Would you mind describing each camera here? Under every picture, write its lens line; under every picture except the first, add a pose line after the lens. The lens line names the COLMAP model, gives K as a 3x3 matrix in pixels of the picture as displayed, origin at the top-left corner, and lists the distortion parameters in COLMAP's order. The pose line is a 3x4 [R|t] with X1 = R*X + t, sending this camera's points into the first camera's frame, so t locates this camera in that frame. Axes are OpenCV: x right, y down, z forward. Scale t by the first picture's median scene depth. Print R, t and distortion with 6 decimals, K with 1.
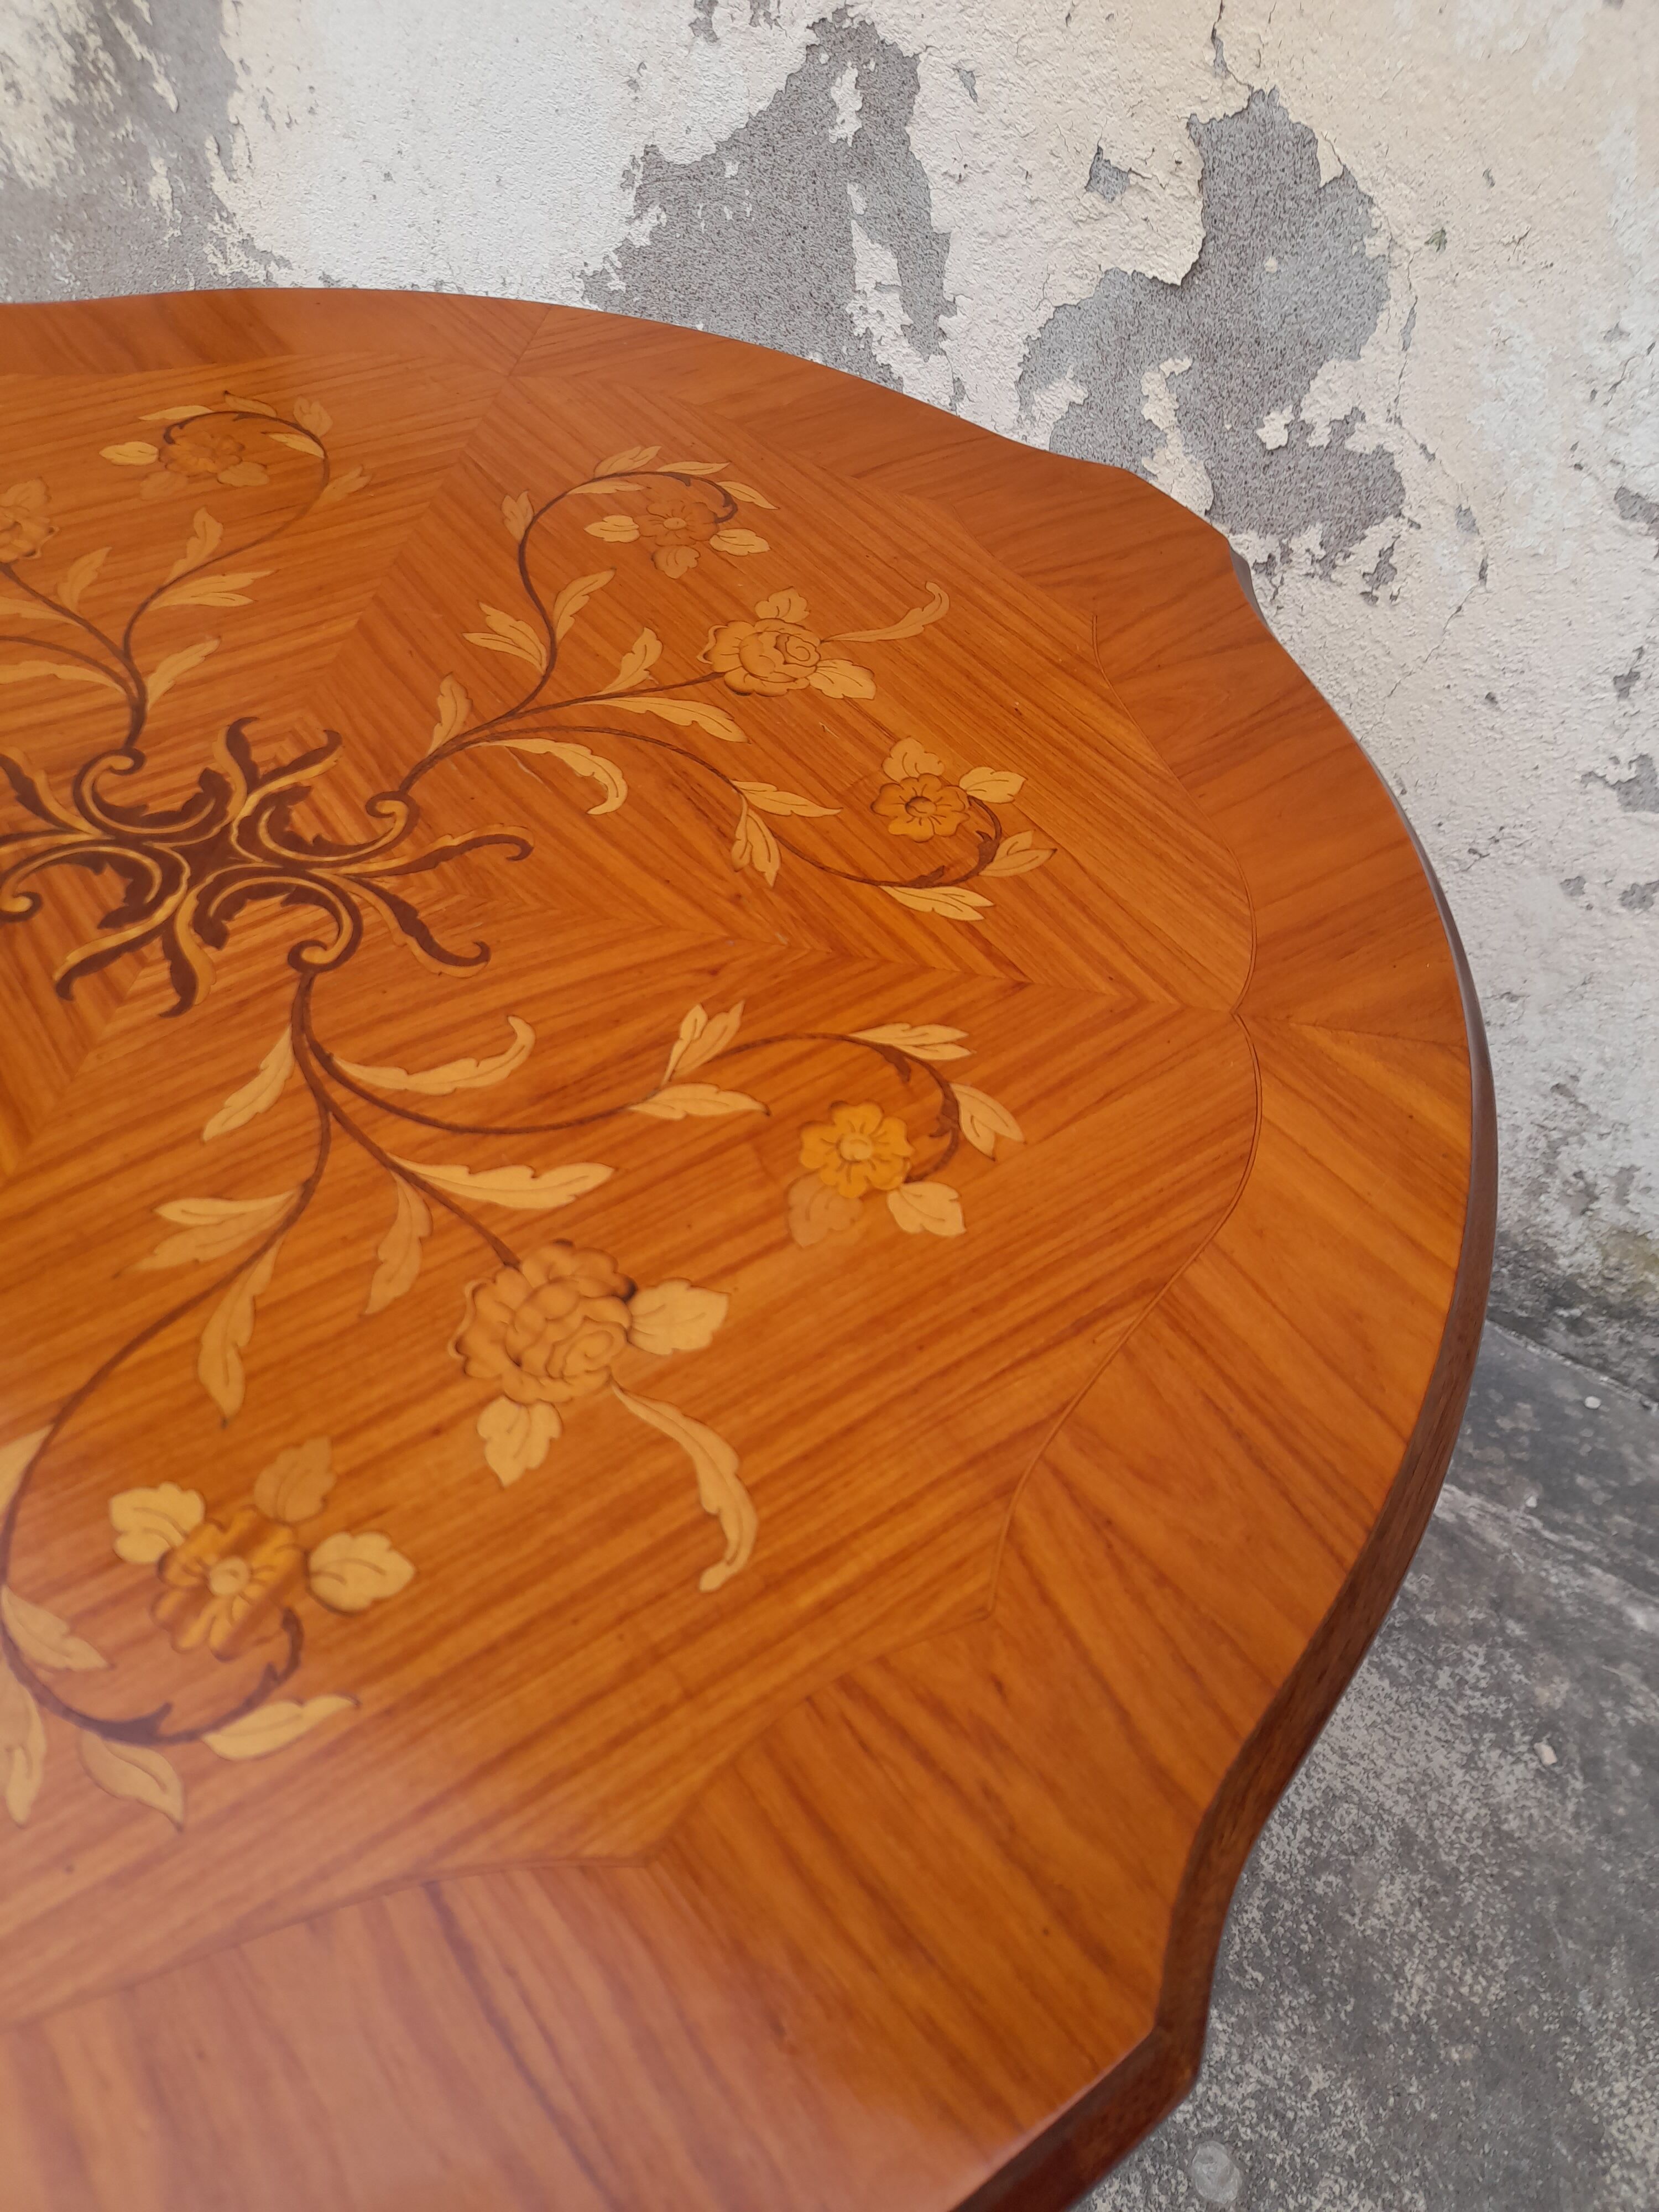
lens RADIAL K [[1599.7, 0, 809.0], [0, 1599.7, 1114.4], [0, 0, 1]] dist [0.058613, -0.072170]
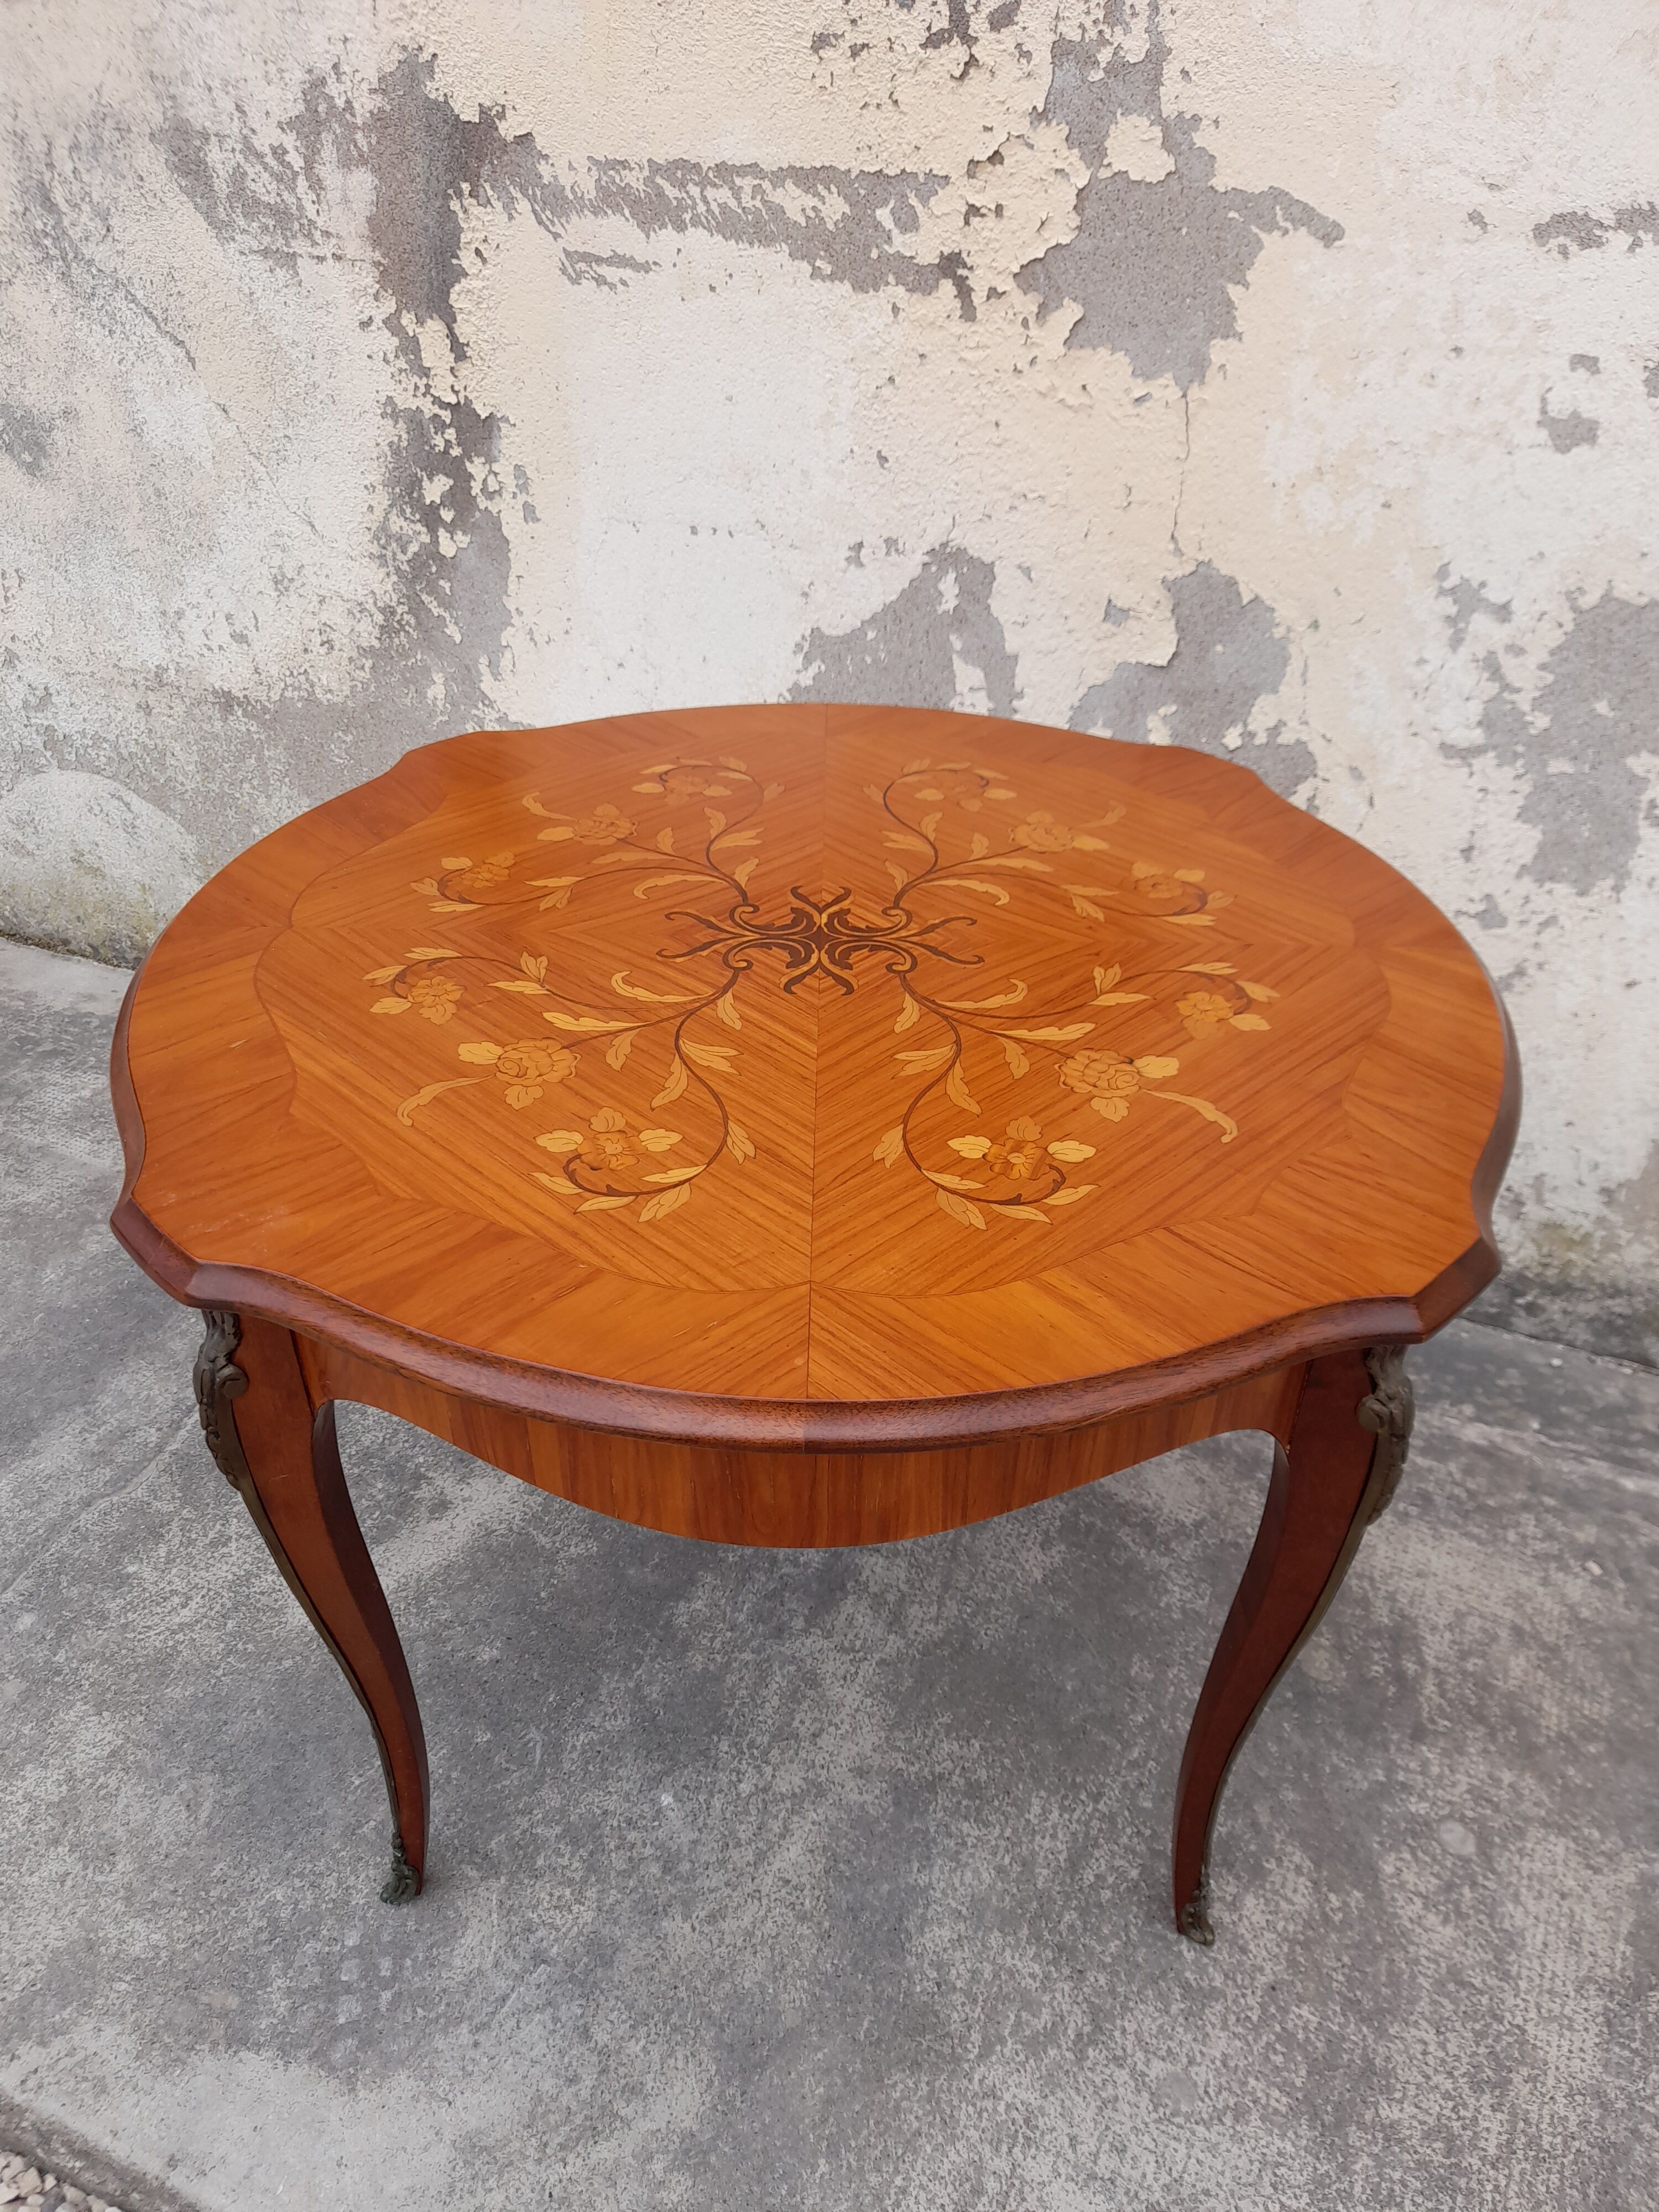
lens RADIAL K [[1615.1, 0, 825.1], [0, 1615.1, 1119.1], [0, 0, 1]] dist [0.035629, -0.043522]
pose [[0.985973, -0.118046, 0.117996, -0.382643], [0.145351, 0.954777, -0.259373, 0.337027], [-0.082042, 0.272886, 0.958542, -0.484149]]
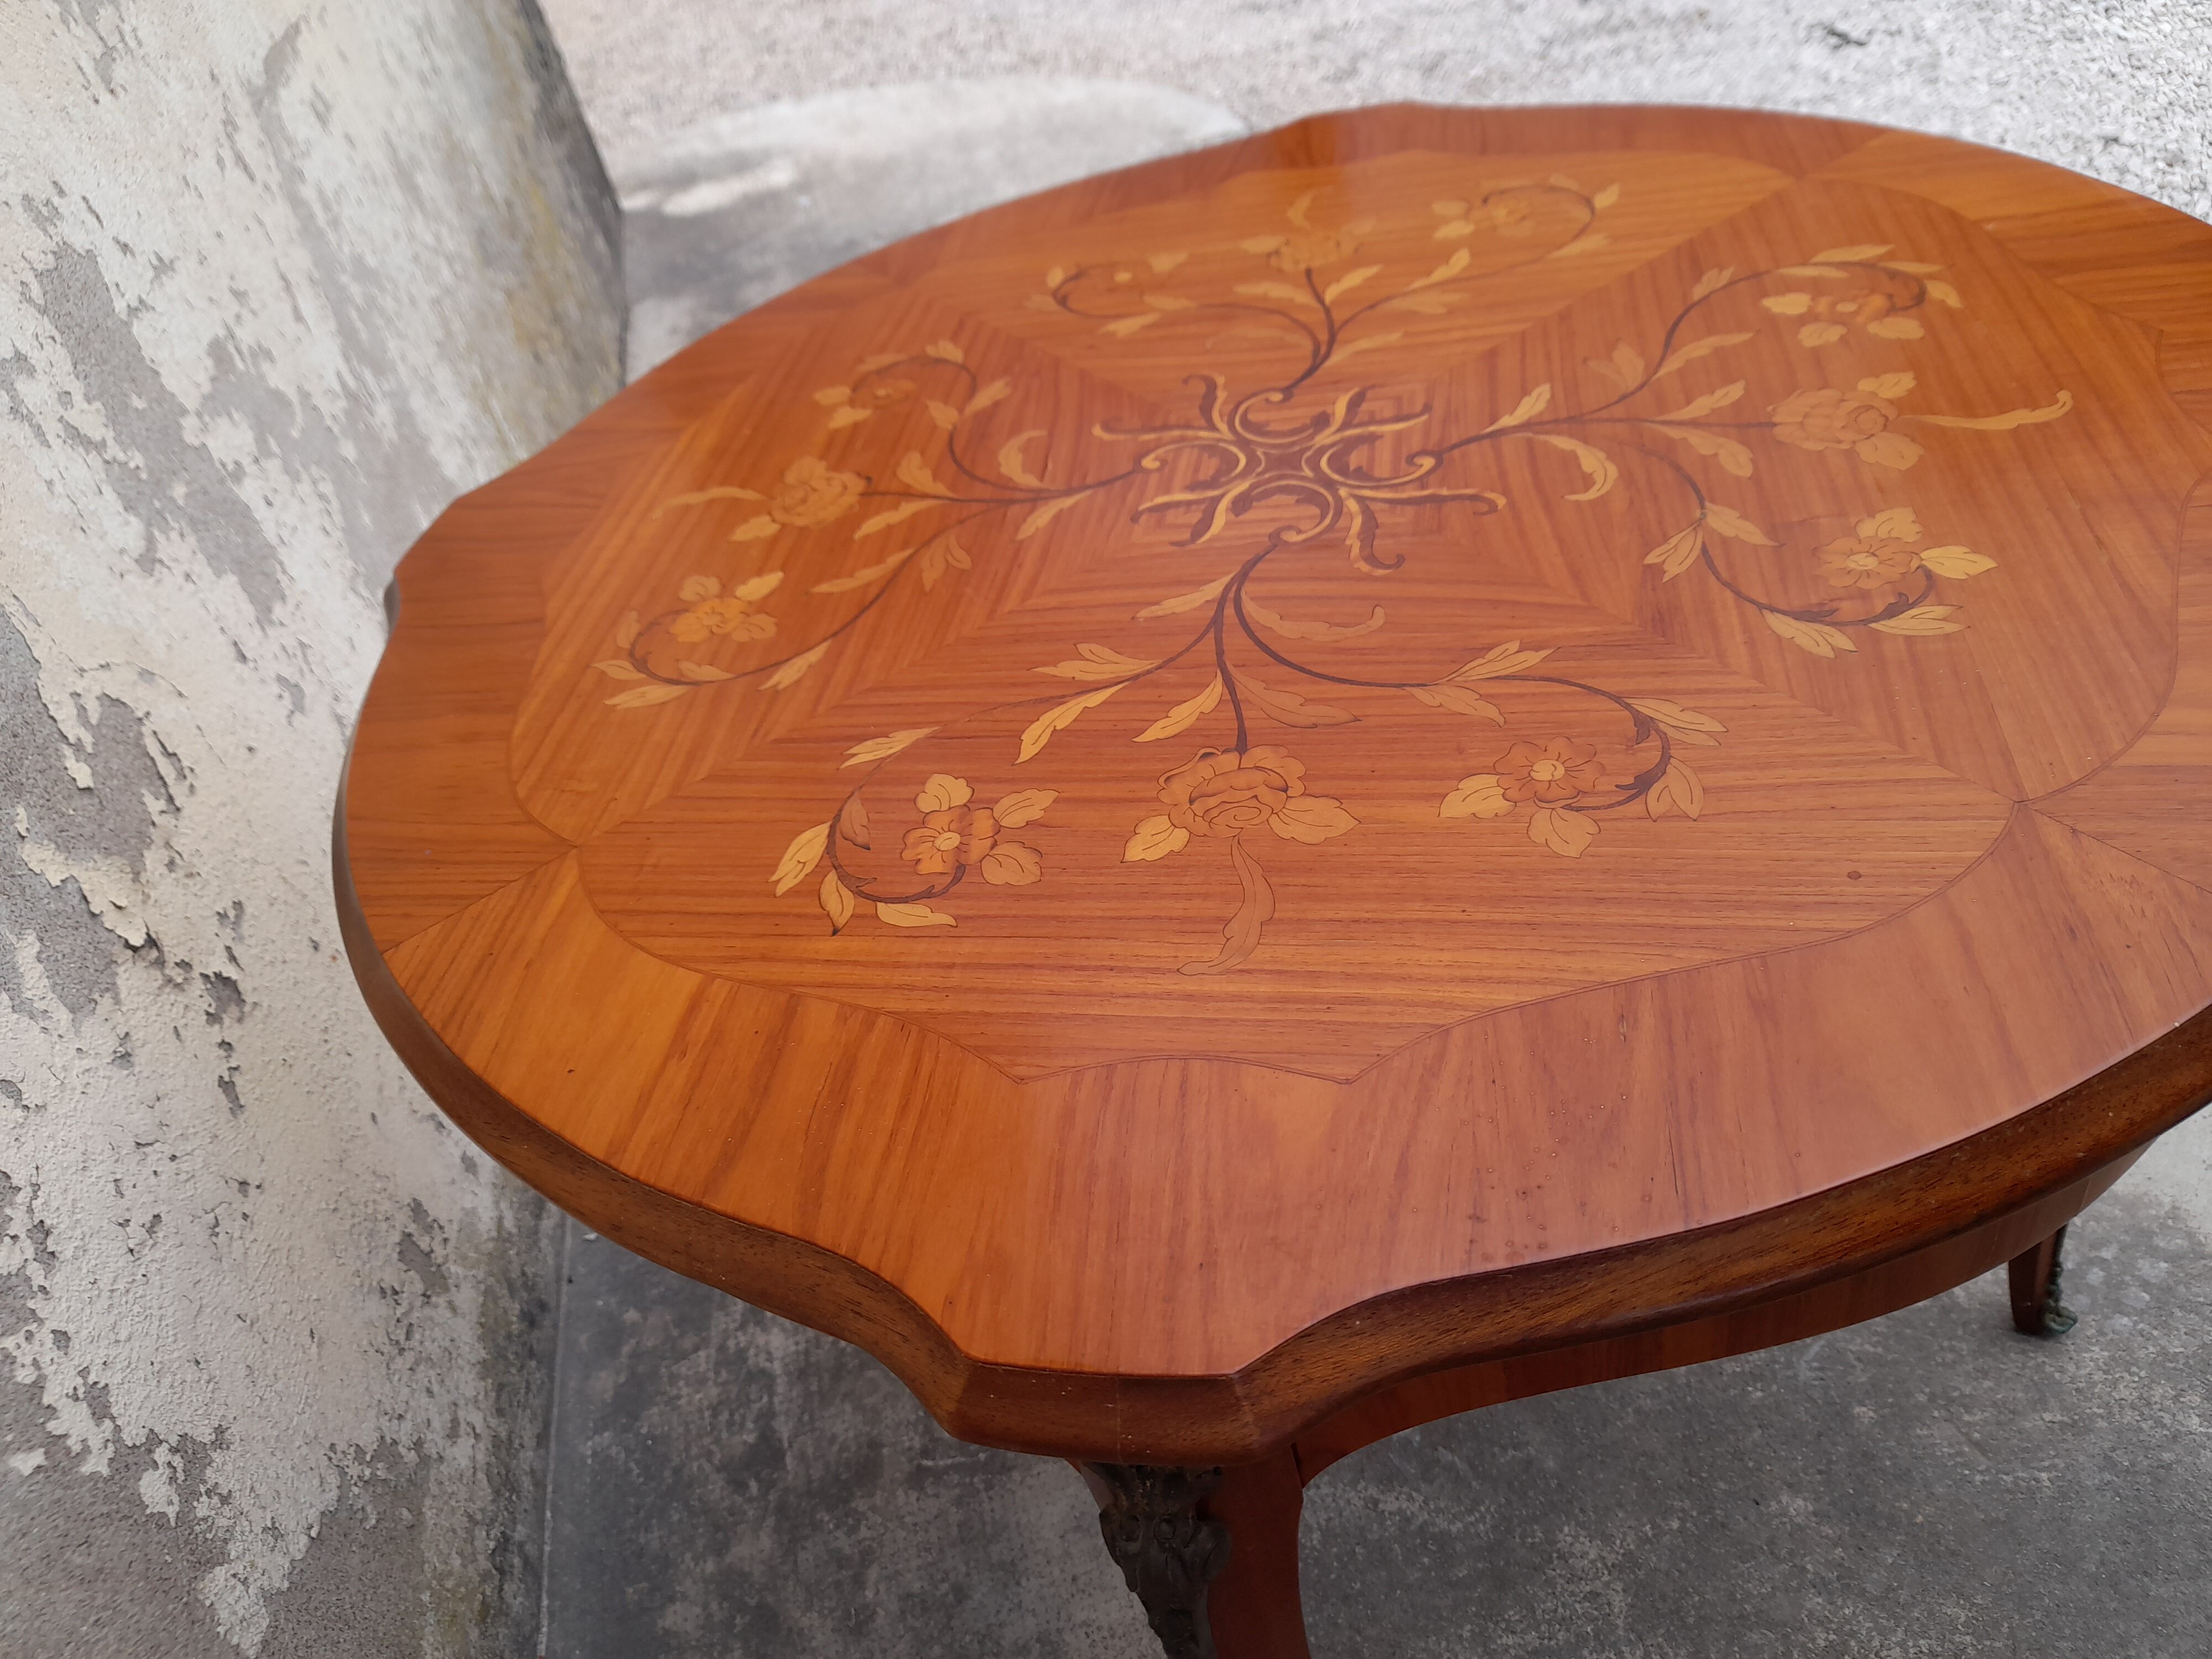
lens RADIAL K [[1625.6, 0, 1112.8], [0, 1625.6, 838.5], [0, 0, 1]] dist [0.003143, -0.007174]
pose [[-0.704856, -0.393130, 0.590447, -0.725089], [0.637135, 0.015042, 0.770606, -0.779175], [-0.311830, 0.919360, 0.239874, 0.624730]]
